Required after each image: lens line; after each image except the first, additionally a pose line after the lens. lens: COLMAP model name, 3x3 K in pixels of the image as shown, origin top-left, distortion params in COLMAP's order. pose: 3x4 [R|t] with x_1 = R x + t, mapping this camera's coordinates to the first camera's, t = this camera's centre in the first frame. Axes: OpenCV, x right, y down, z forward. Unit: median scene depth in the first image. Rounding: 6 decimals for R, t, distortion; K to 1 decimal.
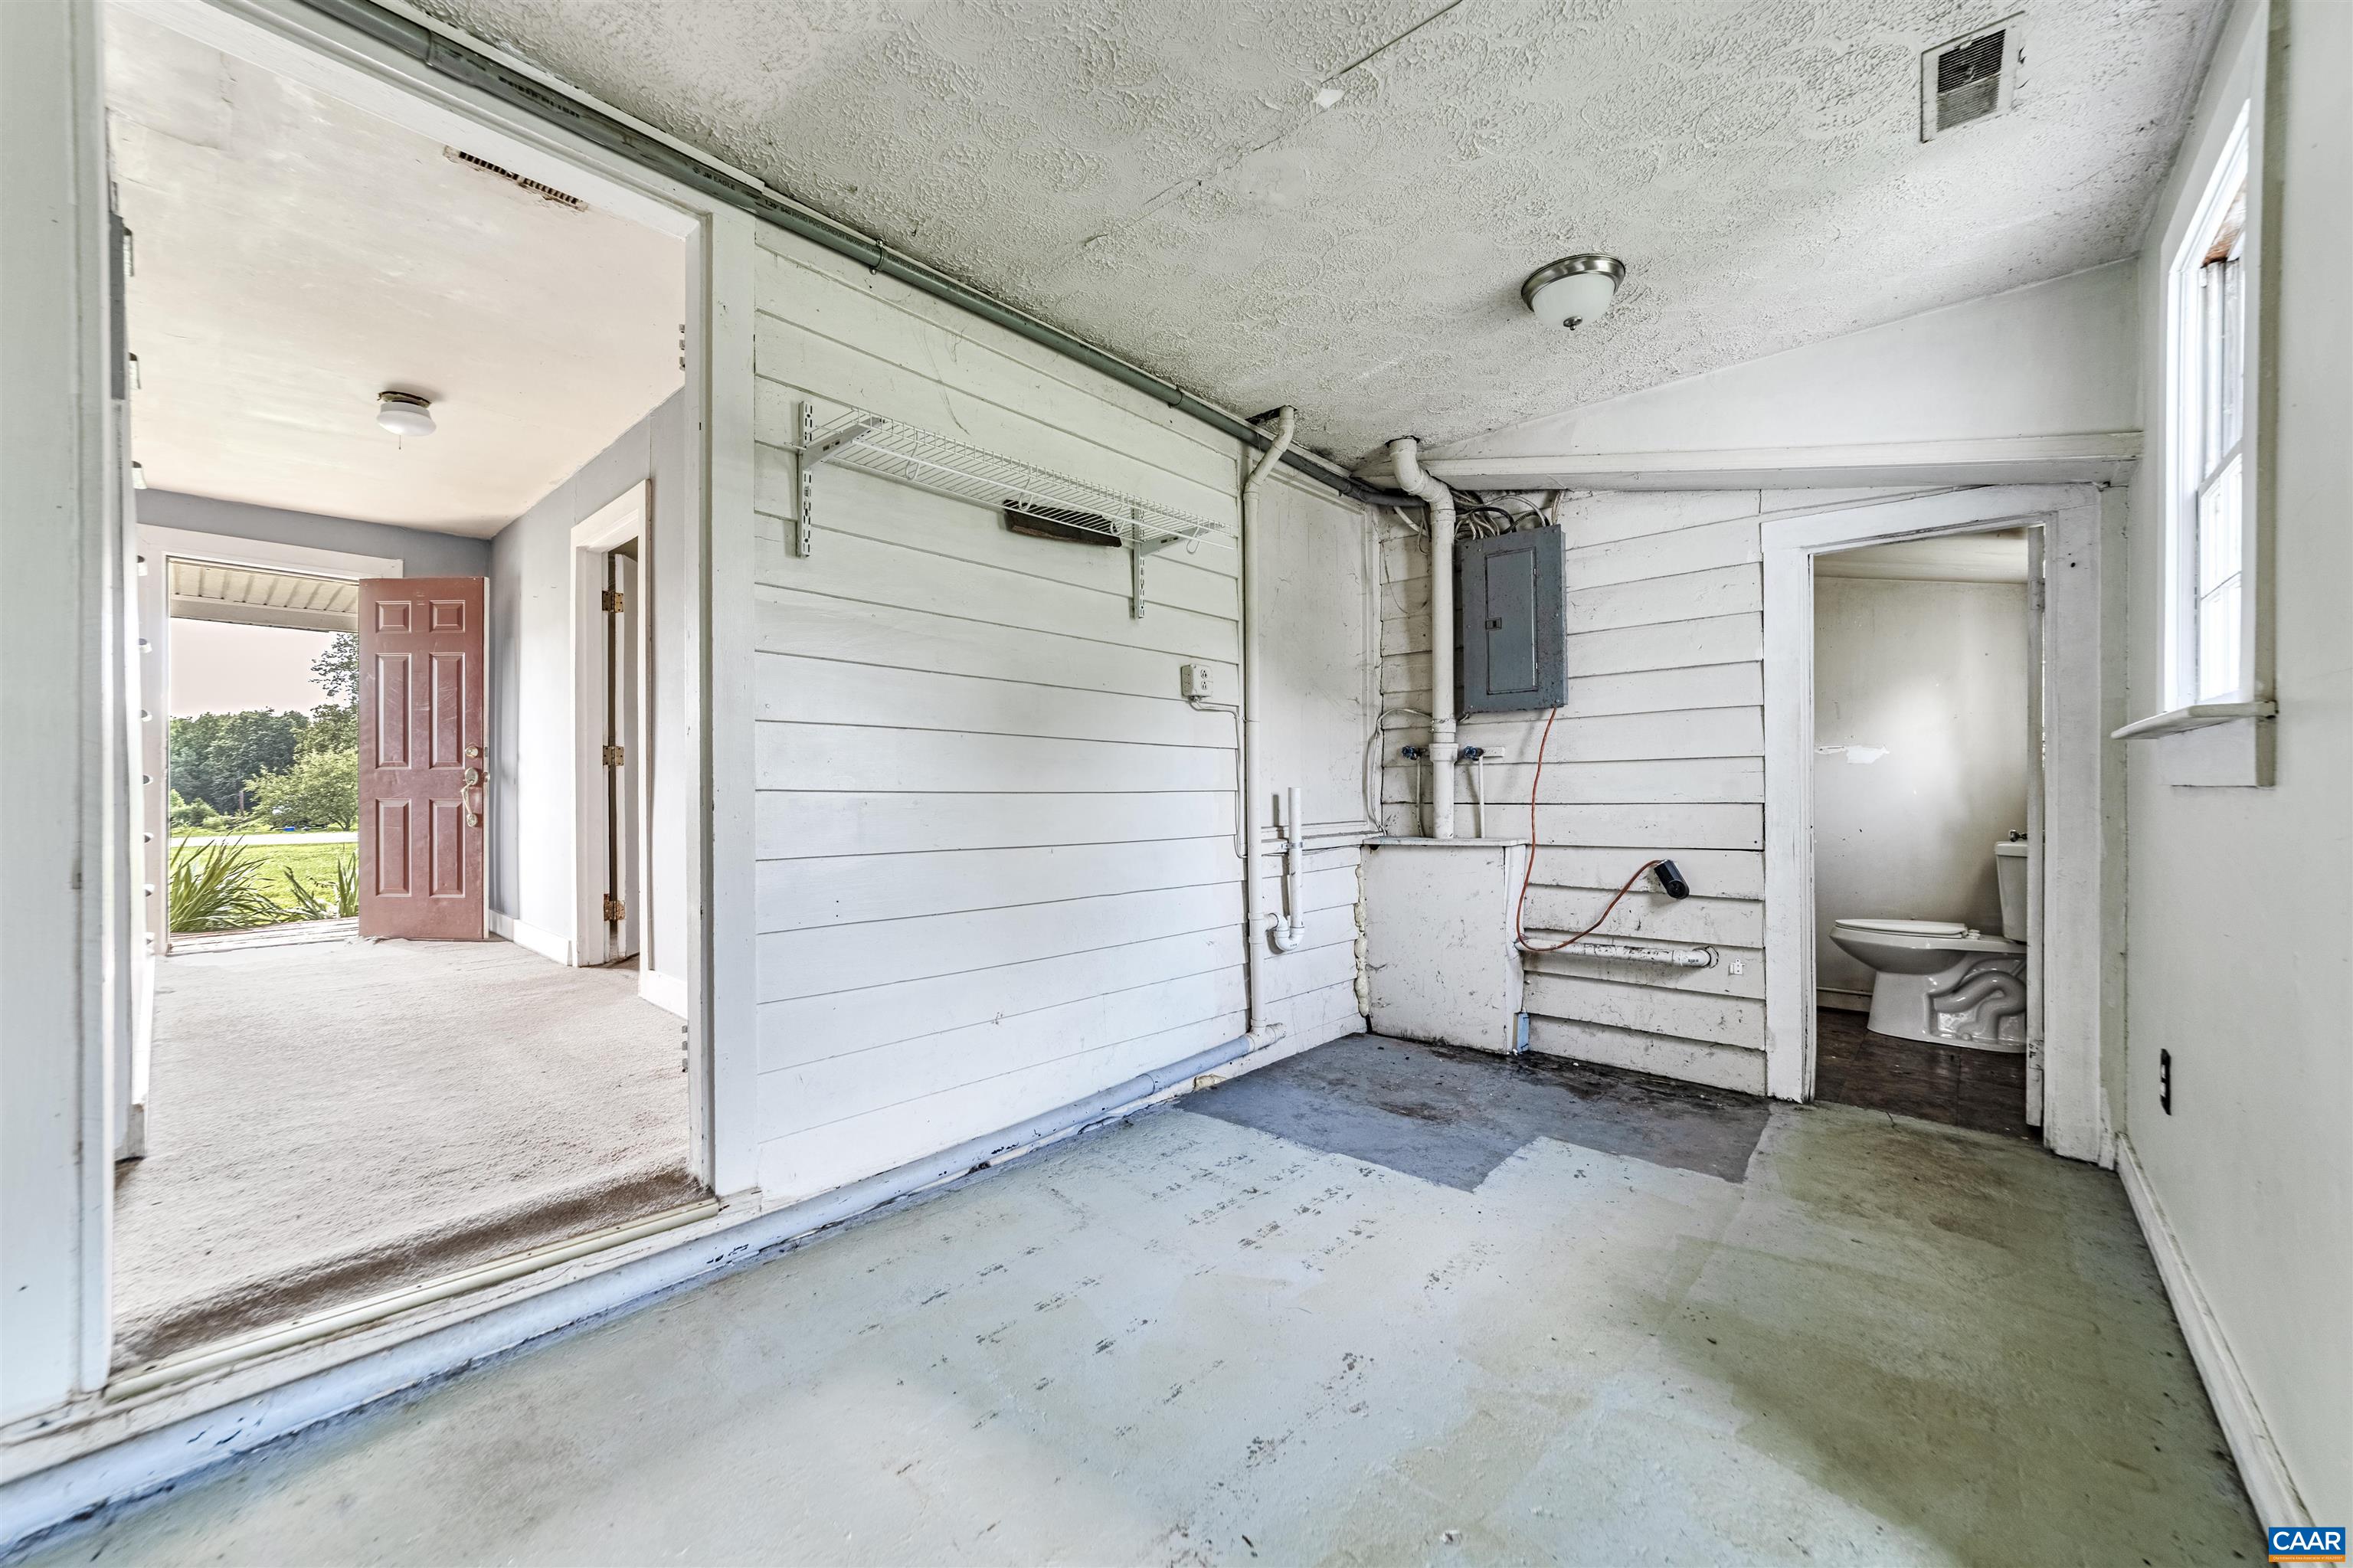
lens RADIAL K [[904.5, 0, 1167.6], [0, 904.5, 784.7], [0, 0, 1]] dist [-0.005910, 0.001825]
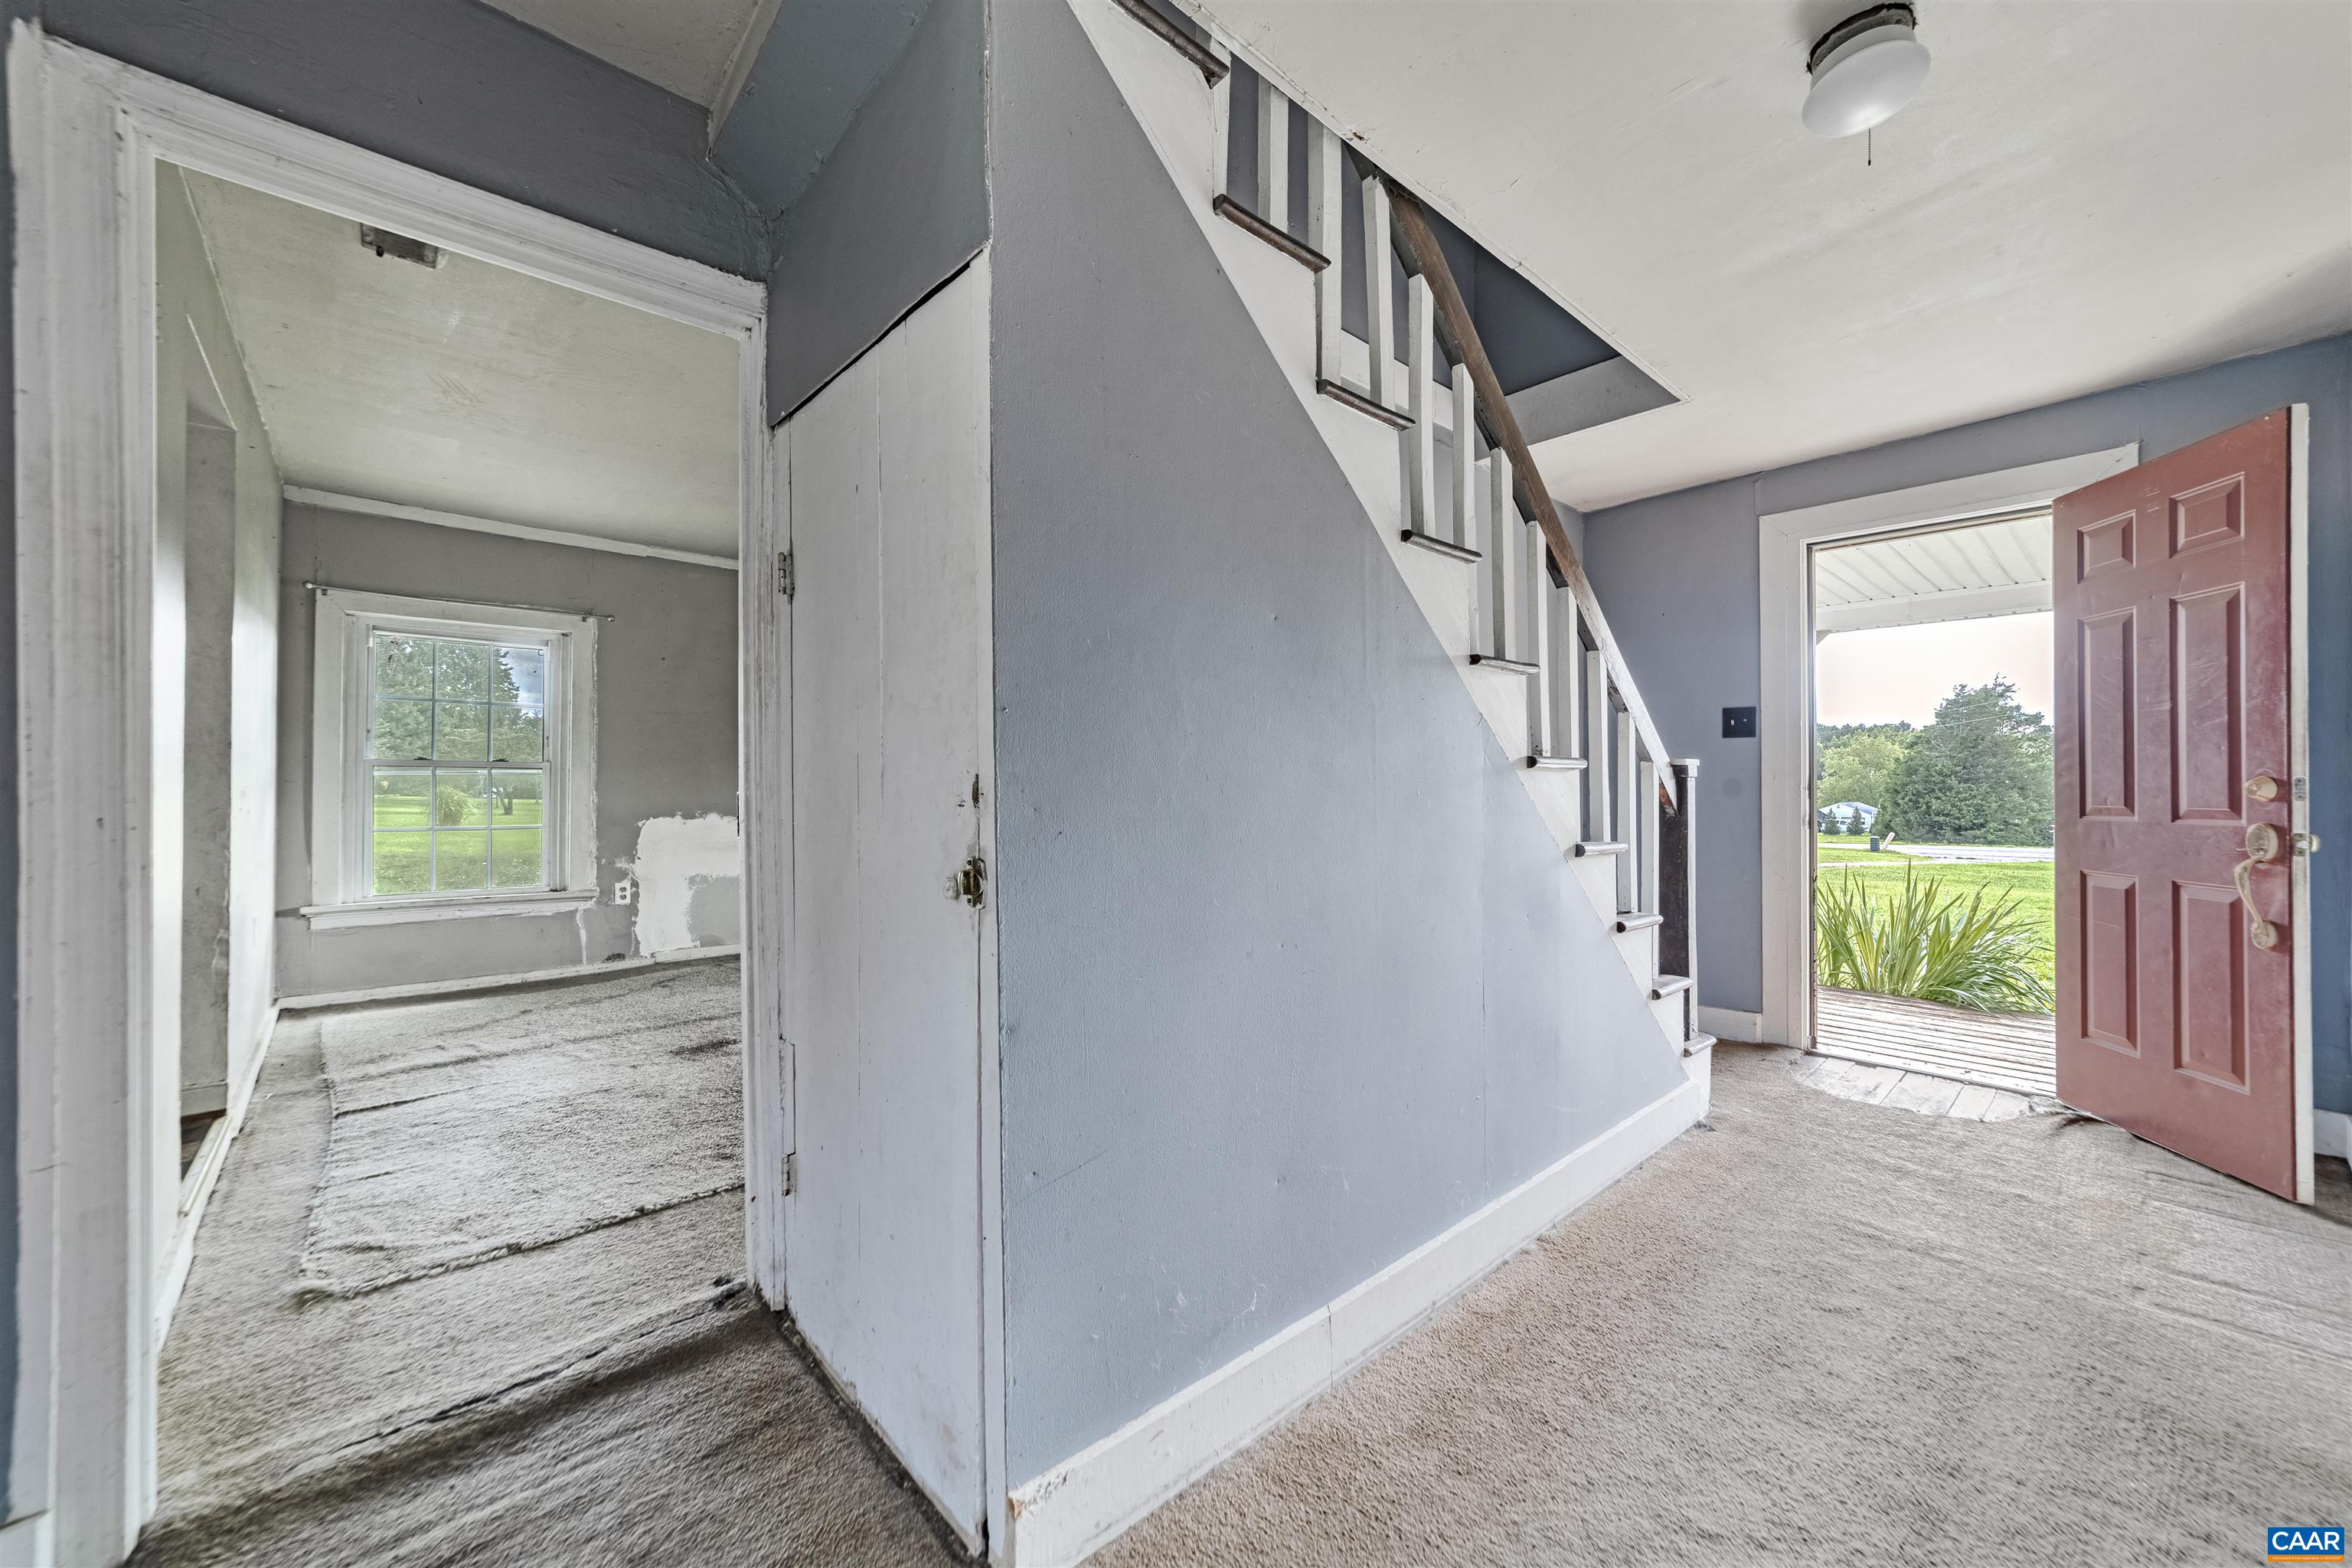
lens RADIAL K [[904.1, 0, 1178.4], [0, 904.1, 788.7], [0, 0, 1]] dist [-0.005910, 0.001825]
pose [[-0.095922, -0.002130, -0.995387, -0.071754], [-0.011516, 0.999933, -0.001030, -0.008538], [0.995322, 0.011364, -0.095940, 0.138175]]
